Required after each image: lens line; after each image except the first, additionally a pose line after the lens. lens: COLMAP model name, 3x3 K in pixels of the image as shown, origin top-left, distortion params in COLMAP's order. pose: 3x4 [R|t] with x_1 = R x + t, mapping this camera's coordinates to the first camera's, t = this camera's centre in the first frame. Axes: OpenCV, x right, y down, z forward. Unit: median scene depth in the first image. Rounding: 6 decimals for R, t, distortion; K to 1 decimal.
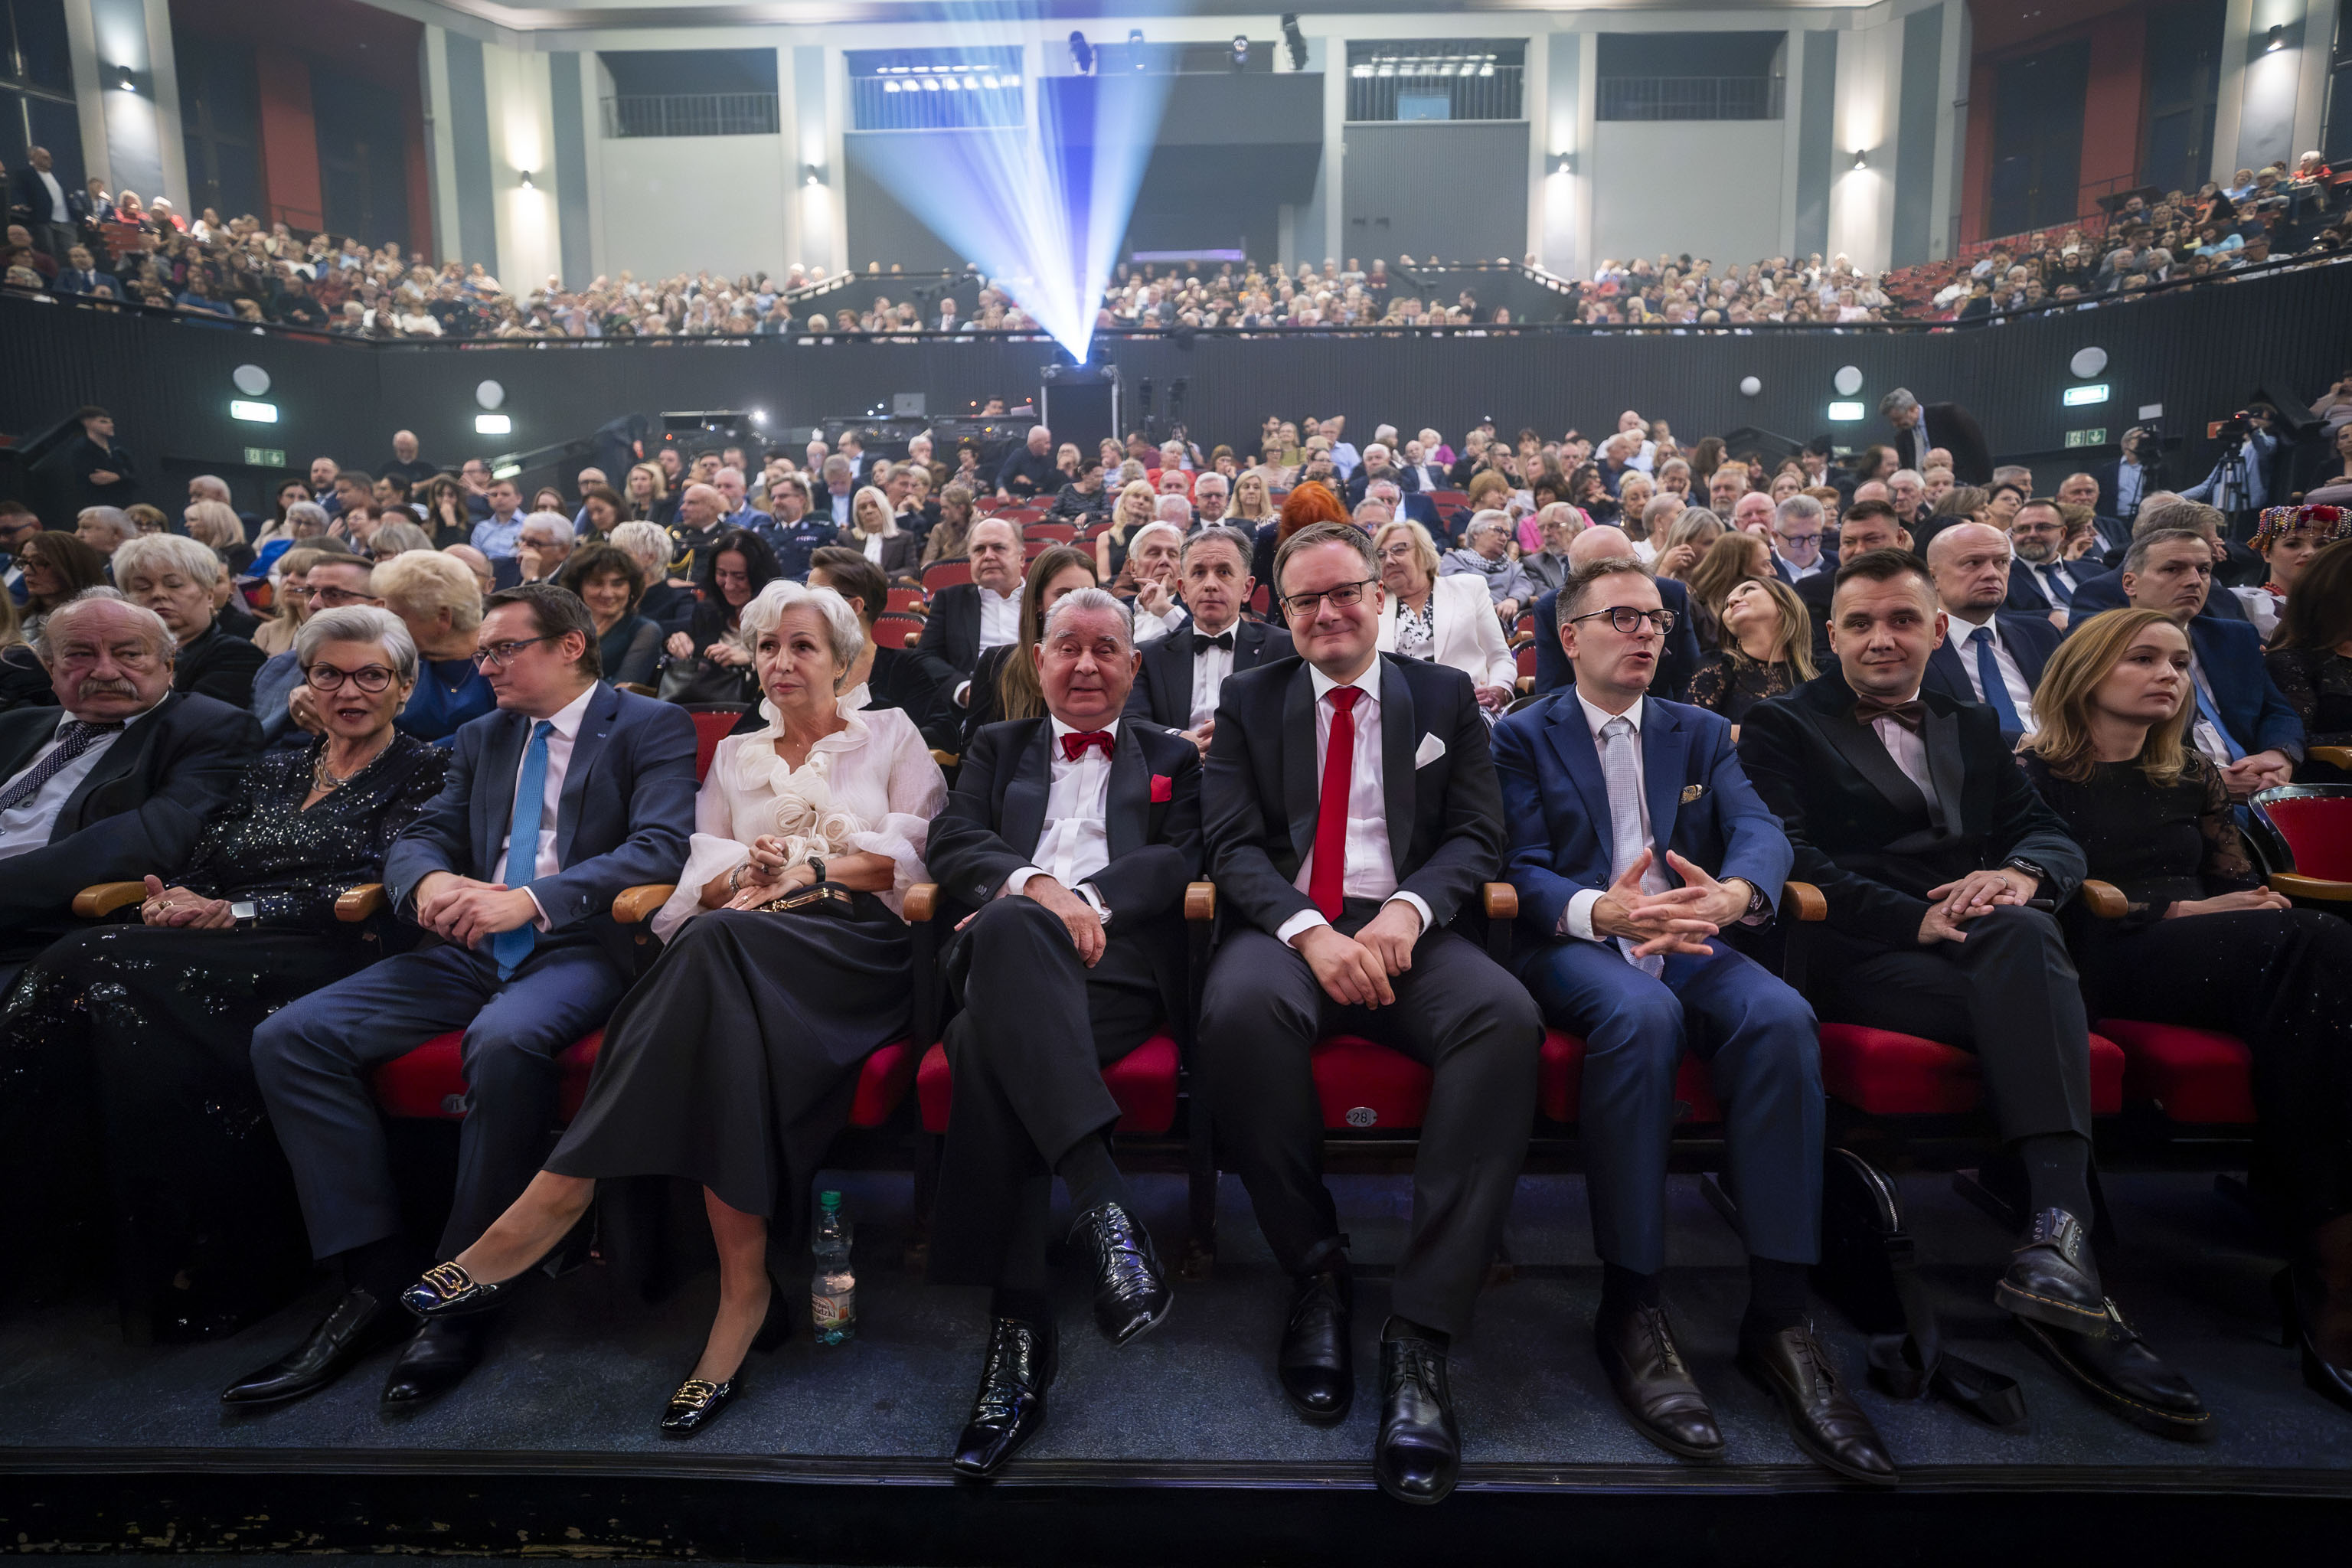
lens RADIAL K [[1112.0, 0, 1191.4], [0, 1112.0, 783.7], [0, 0, 1]] dist [-0.007858, 0.001859]
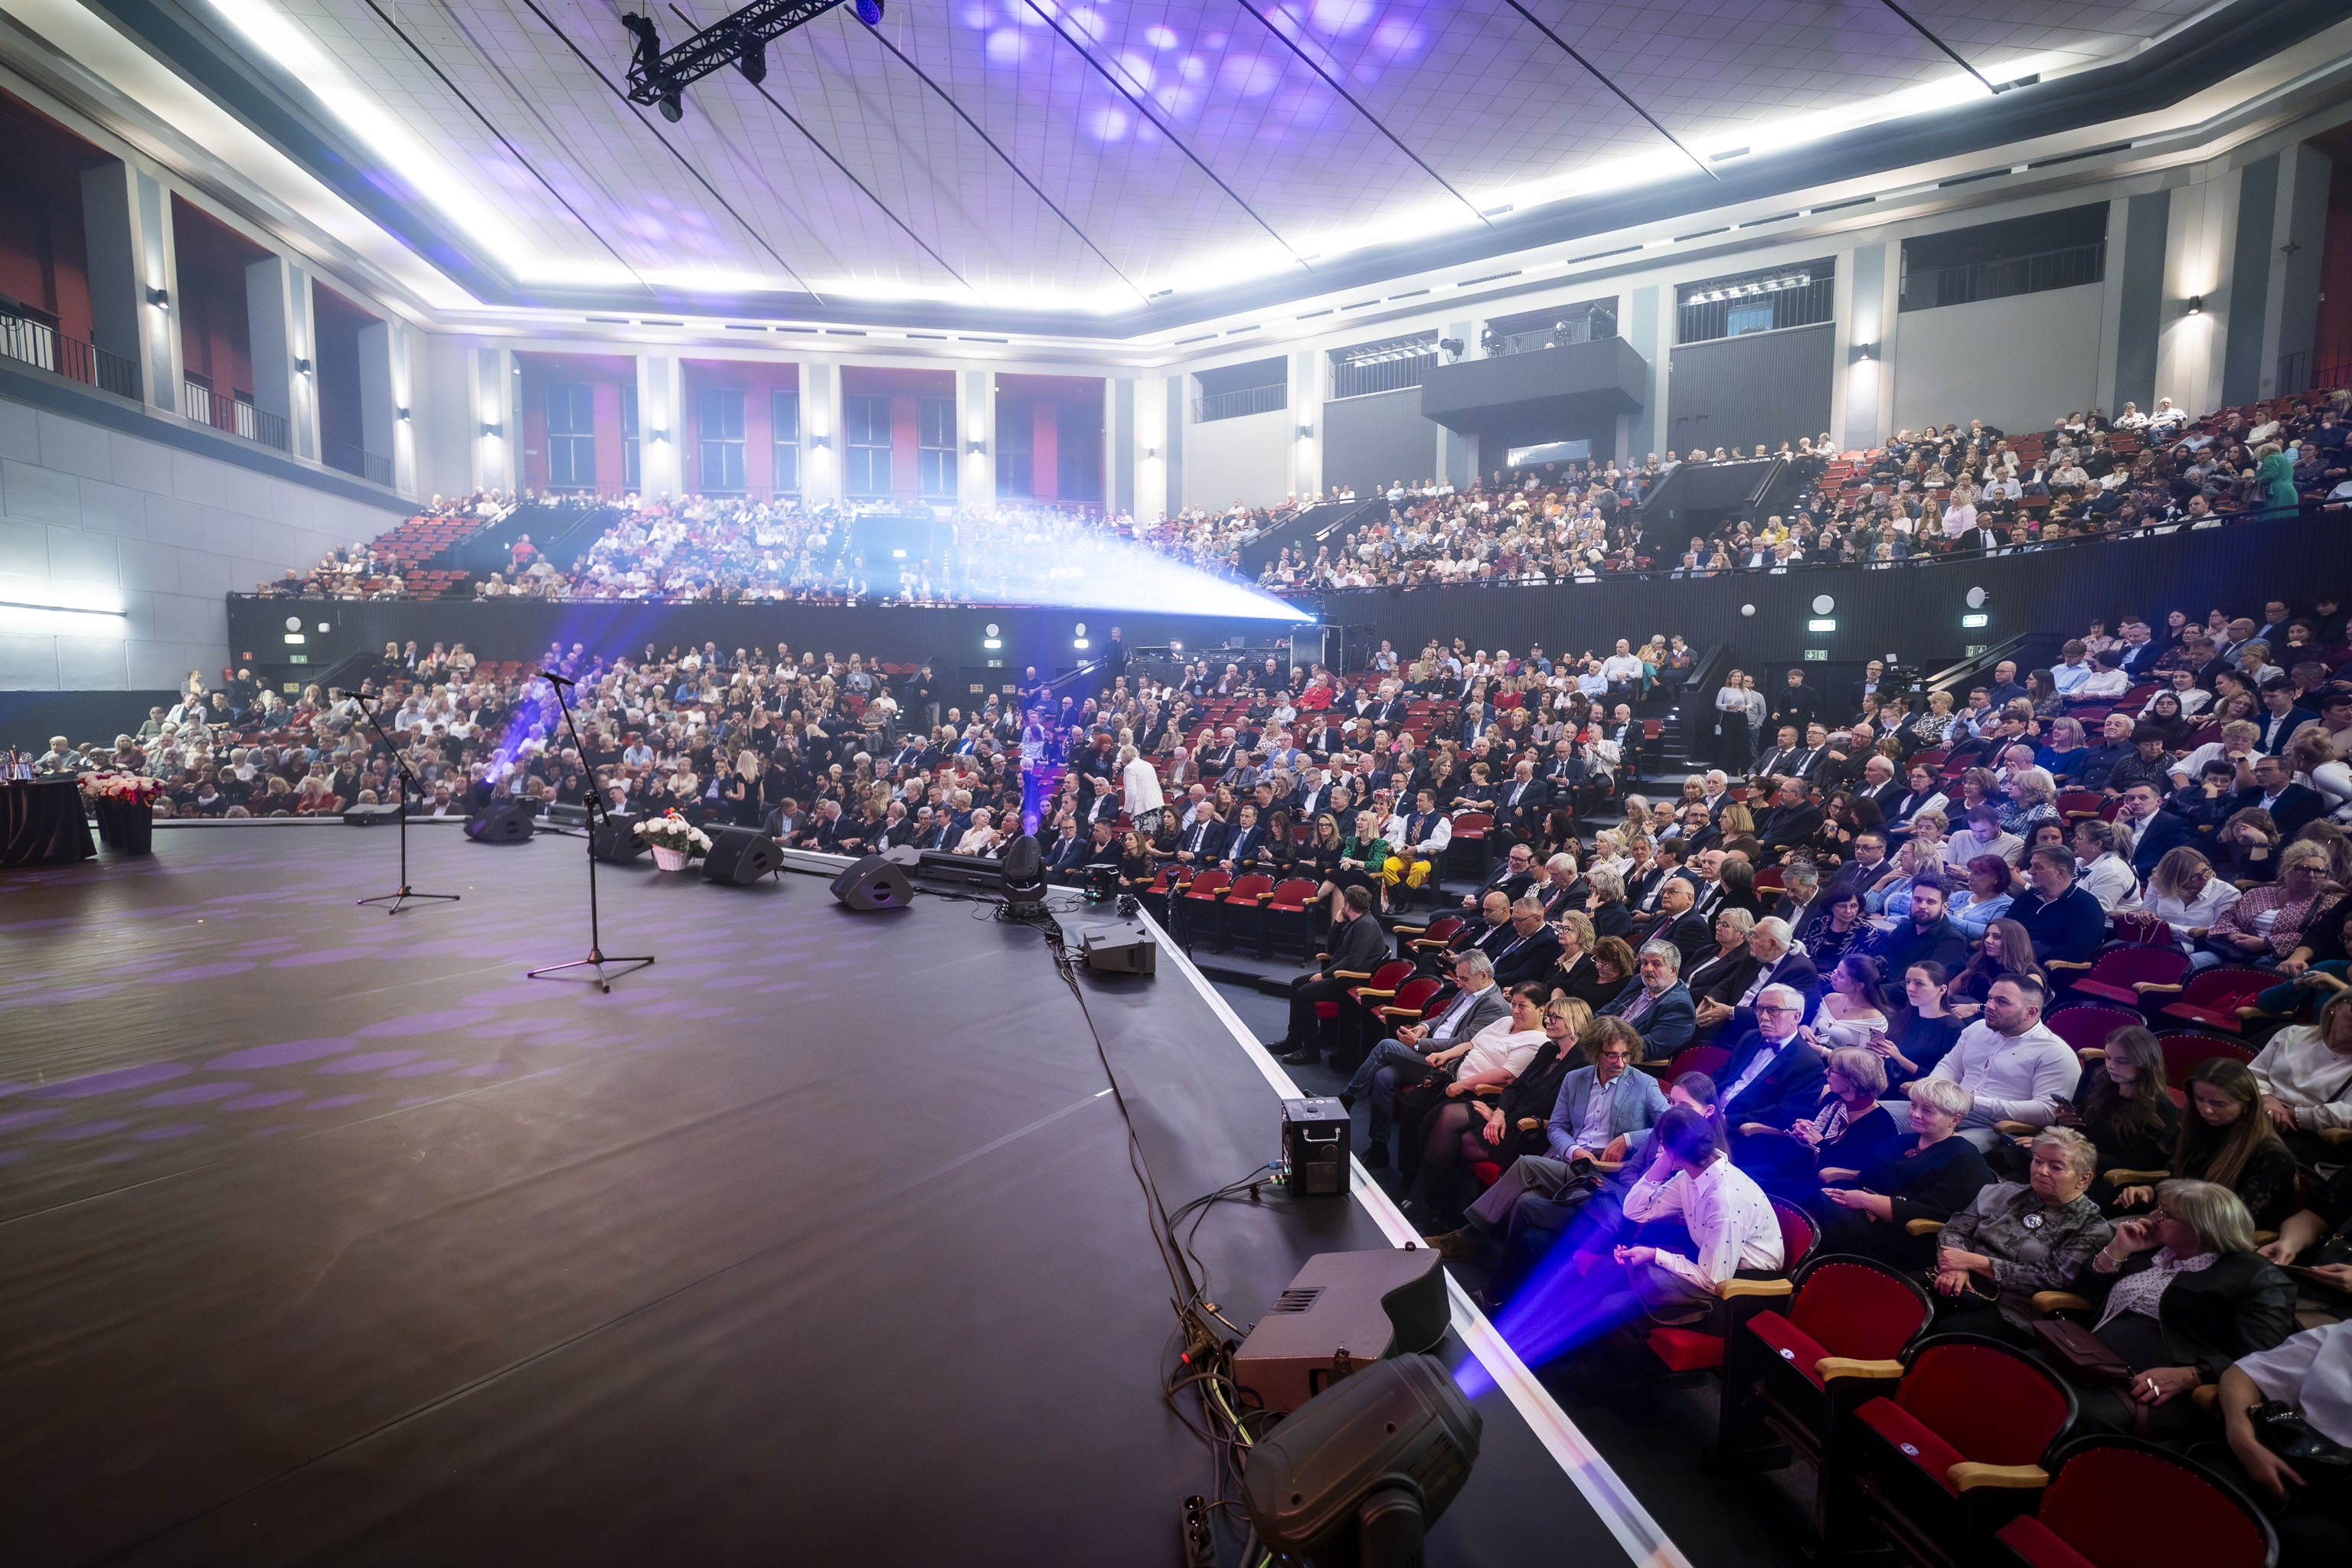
lens RADIAL K [[1112.0, 0, 1192.2], [0, 1112.0, 787.9], [0, 0, 1]] dist [-0.007858, 0.001859]
pose [[0.834401, 0.056795, -0.548224, 0.418430], [-0.074107, 0.997205, -0.009483, -0.032954], [0.546153, 0.048540, 0.836278, -0.364379]]
